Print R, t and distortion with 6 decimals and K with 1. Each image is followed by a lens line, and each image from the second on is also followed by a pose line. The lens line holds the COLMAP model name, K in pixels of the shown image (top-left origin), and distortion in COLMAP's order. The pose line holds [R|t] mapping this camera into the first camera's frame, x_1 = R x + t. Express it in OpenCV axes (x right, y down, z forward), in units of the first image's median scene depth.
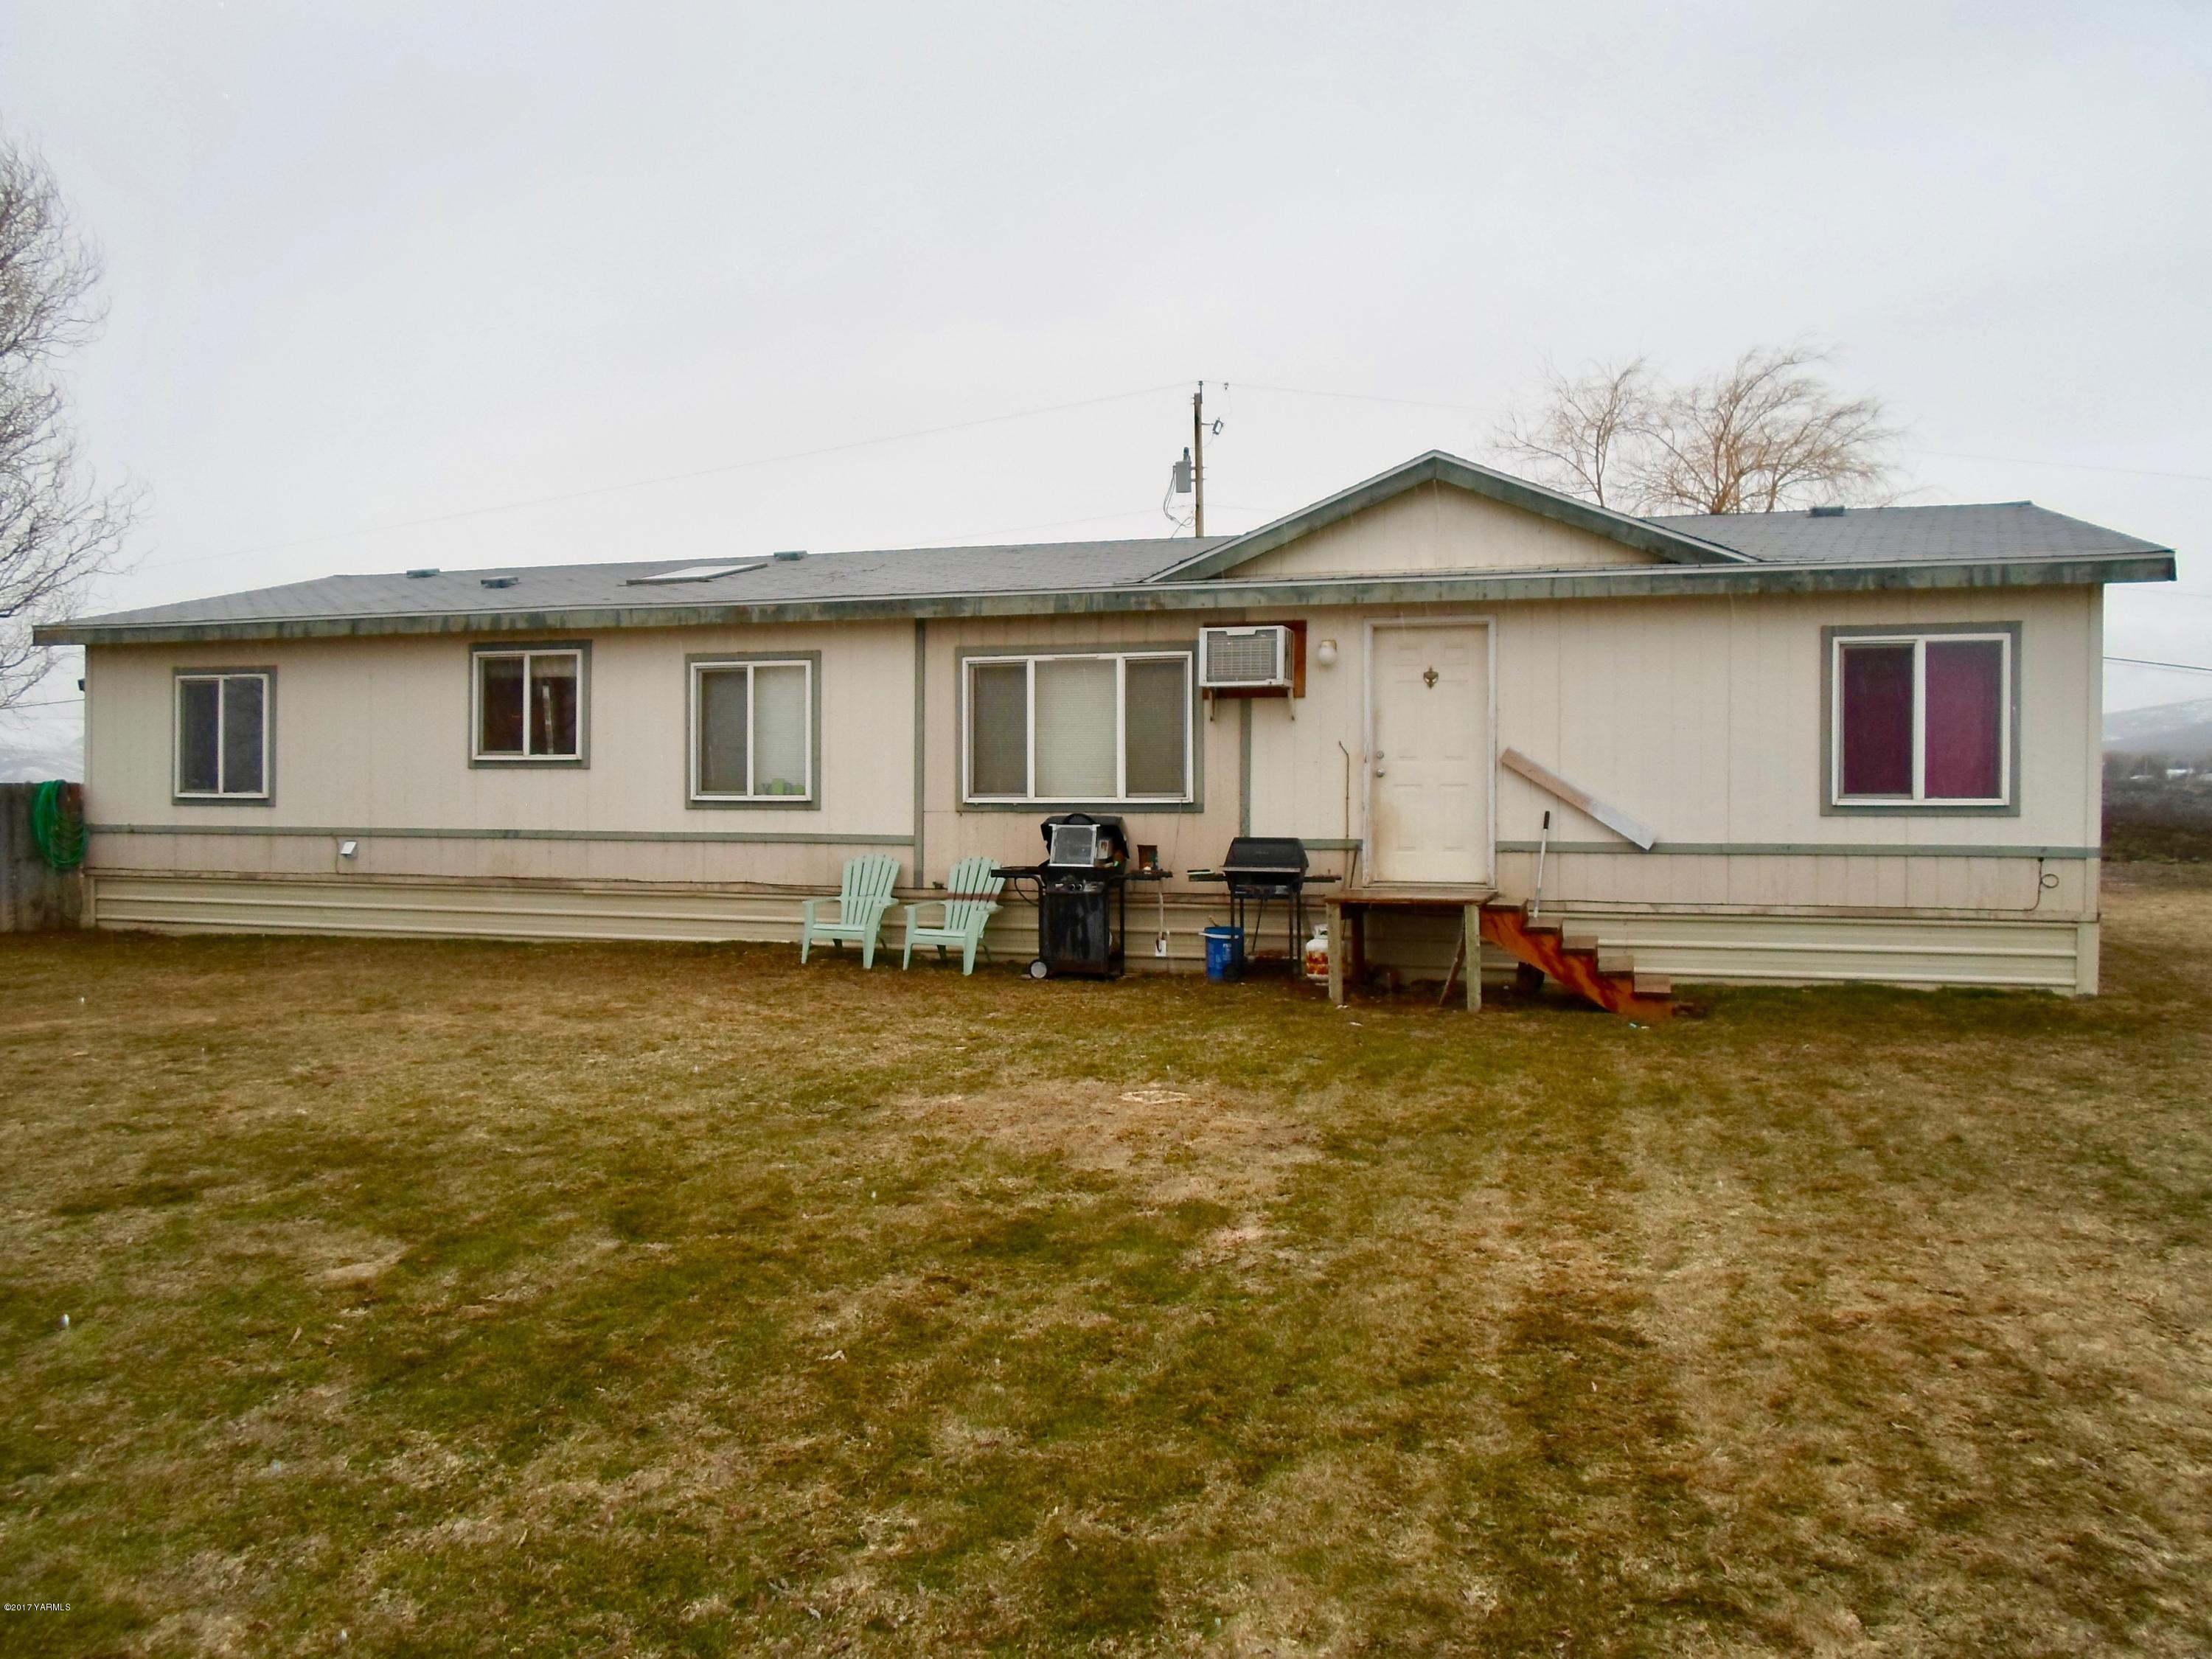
lens RADIAL K [[1670.4, 0, 1106.0], [0, 1670.4, 829.5], [0, 0, 1]] dist [-0.039384, -0.007248]
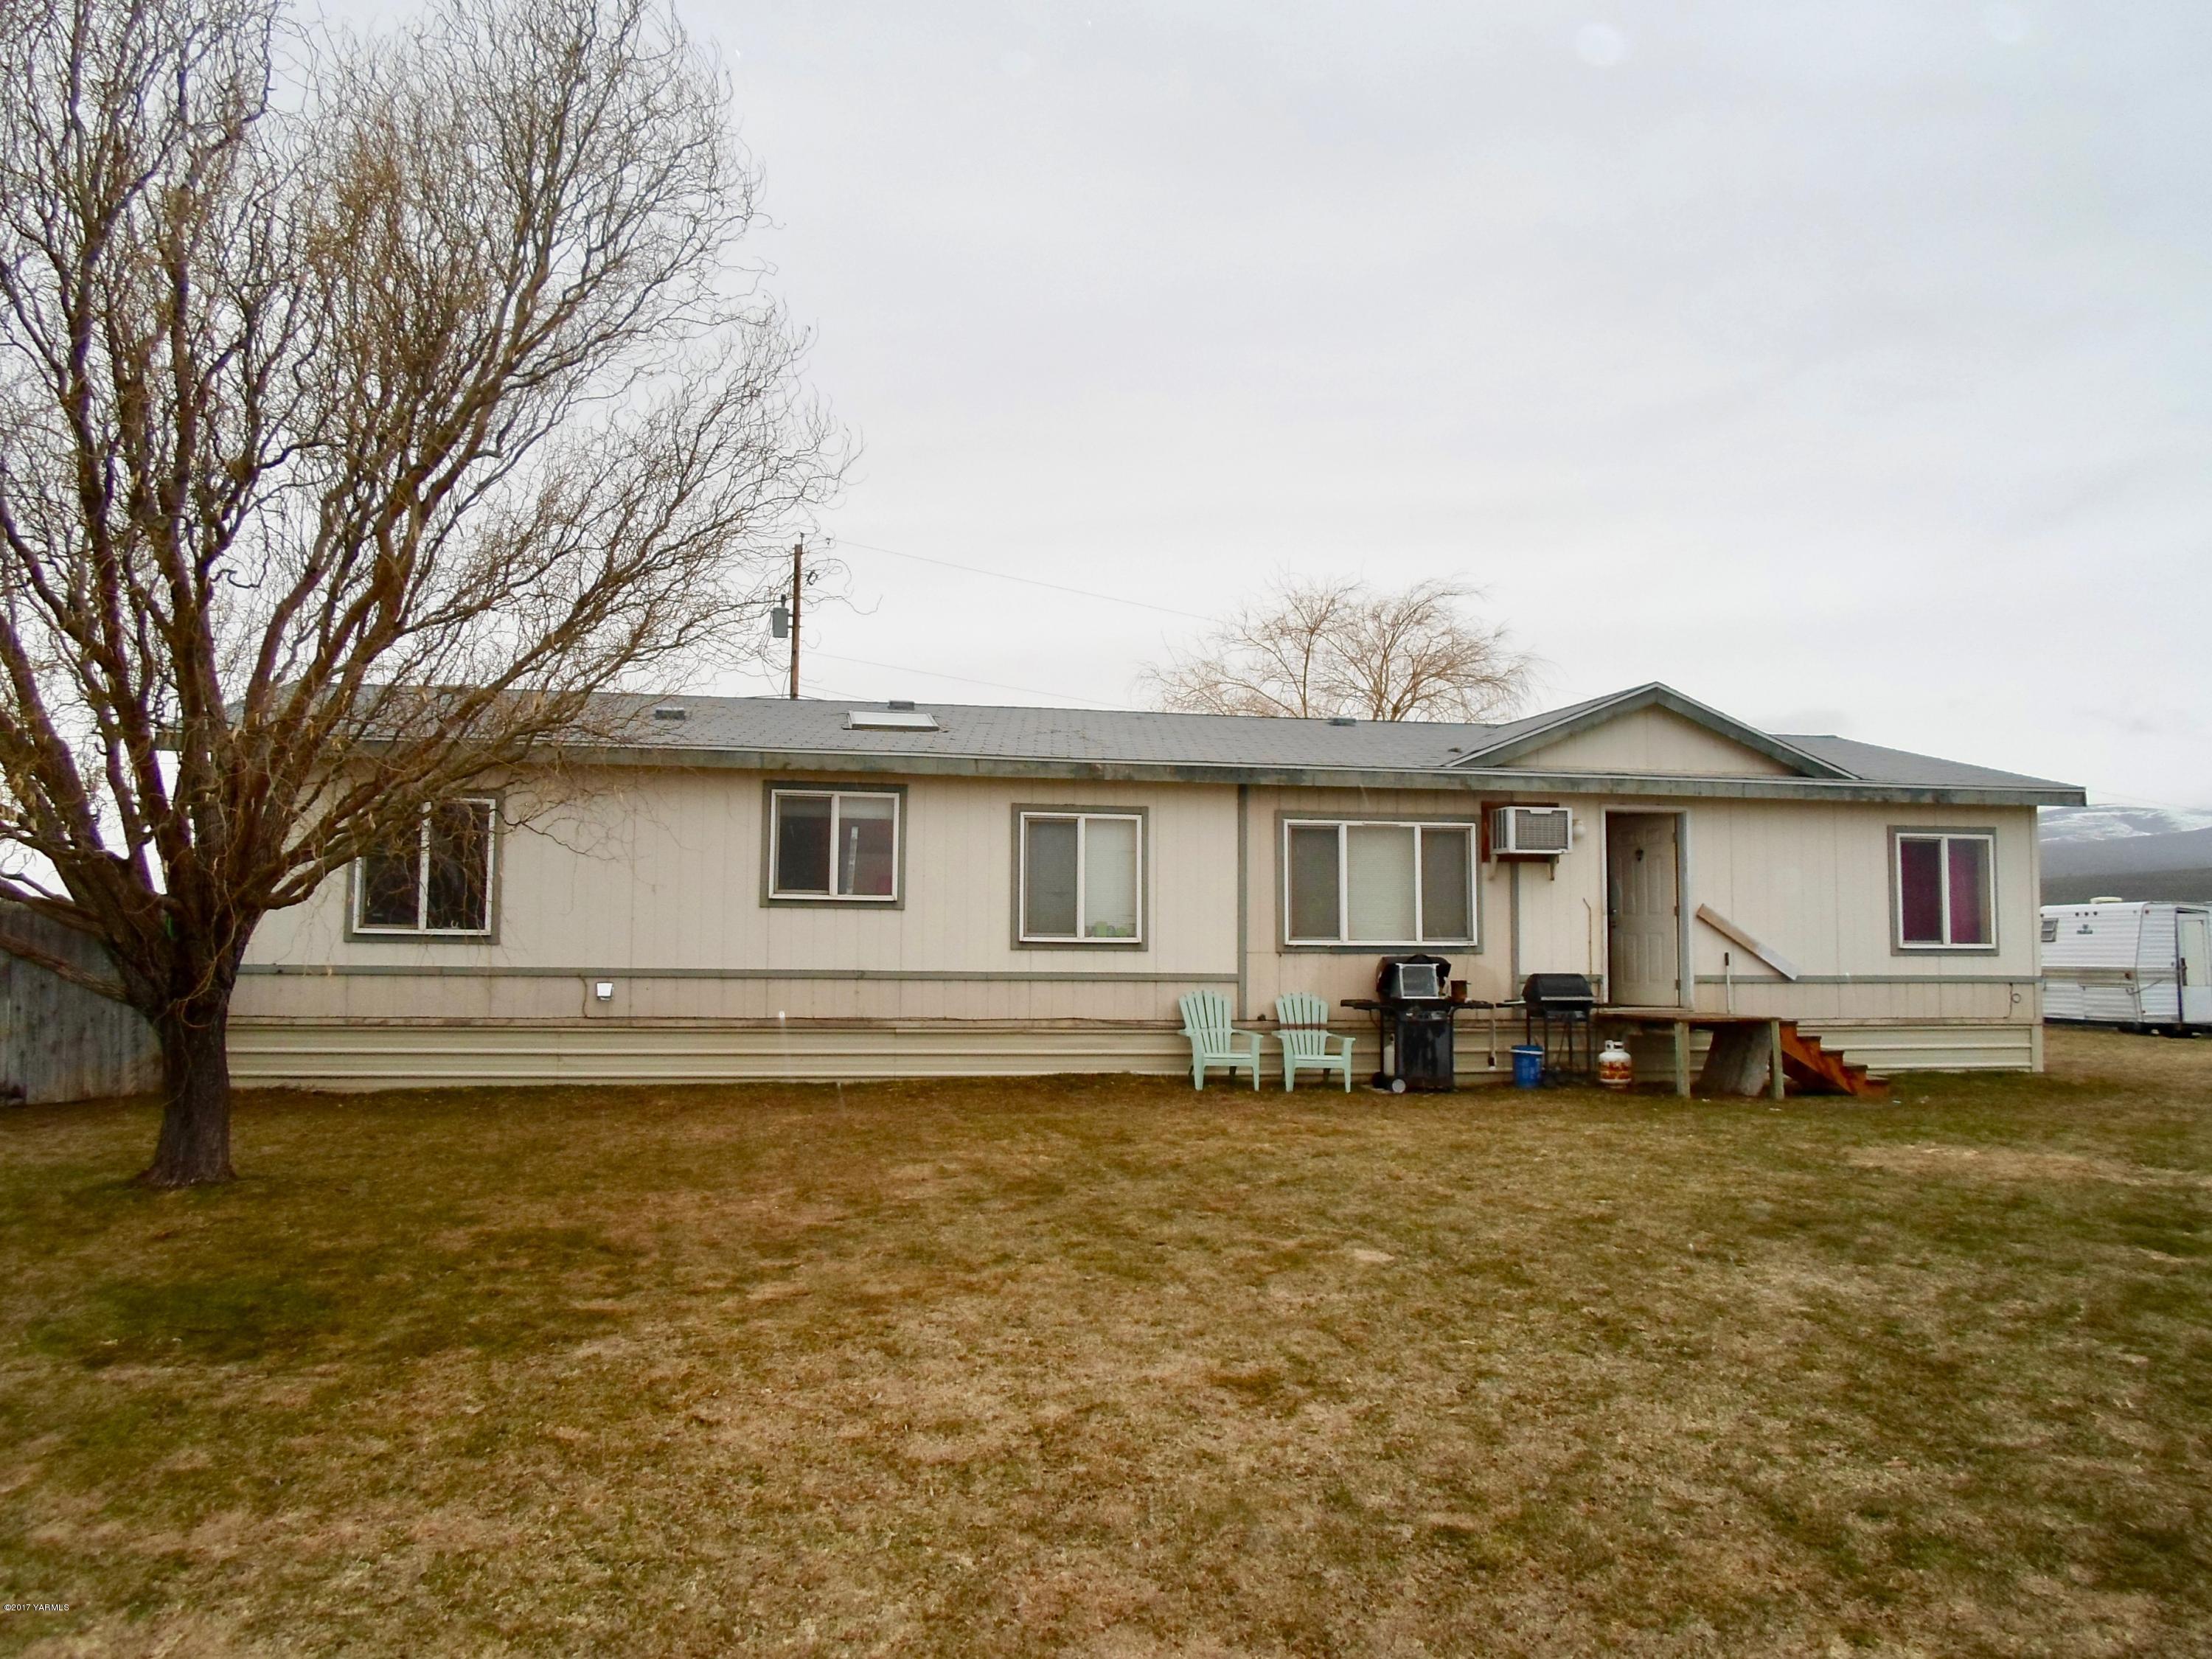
lens RADIAL K [[1670.4, 0, 1106.0], [0, 1670.4, 829.5], [0, 0, 1]] dist [-0.039384, -0.007248]
pose [[0.882023, 0.035873, 0.469839, -0.774373], [0.002691, 0.996698, -0.081152, -0.002365], [-0.471199, 0.072842, 0.879014, 0.039902]]
